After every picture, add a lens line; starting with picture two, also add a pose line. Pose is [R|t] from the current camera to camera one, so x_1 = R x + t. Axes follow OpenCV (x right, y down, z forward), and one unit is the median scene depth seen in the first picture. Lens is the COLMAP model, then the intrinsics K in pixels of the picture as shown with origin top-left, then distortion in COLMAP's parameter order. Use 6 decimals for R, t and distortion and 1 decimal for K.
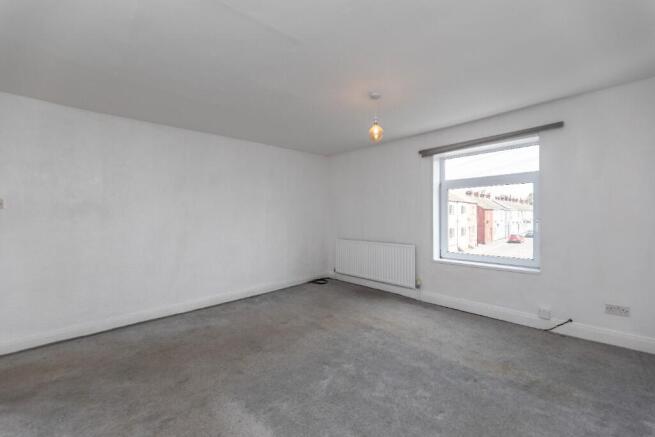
lens RADIAL K [[258.1, 0, 328.8], [0, 258.1, 224.0], [0, 0, 1]] dist [-0.000489, -0.000032]
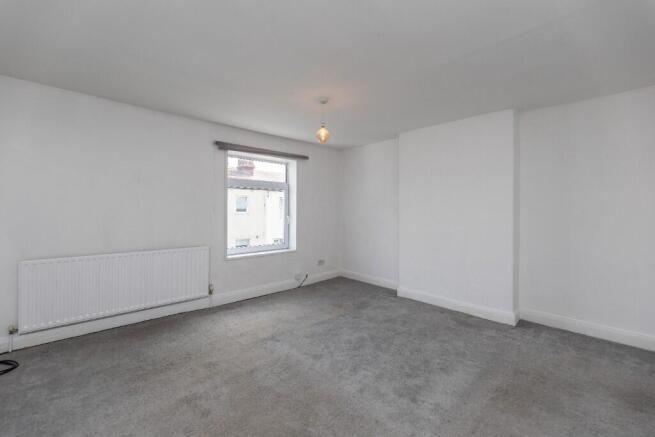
lens RADIAL K [[264.4, 0, 326.2], [0, 264.4, 213.5], [0, 0, 1]] dist [-0.000863, -0.000201]
pose [[0.044540, 0.004760, 0.998996, -0.689065], [0.029199, 0.999555, -0.006065, -0.013004], [-0.998581, 0.029439, 0.044381, 0.705280]]
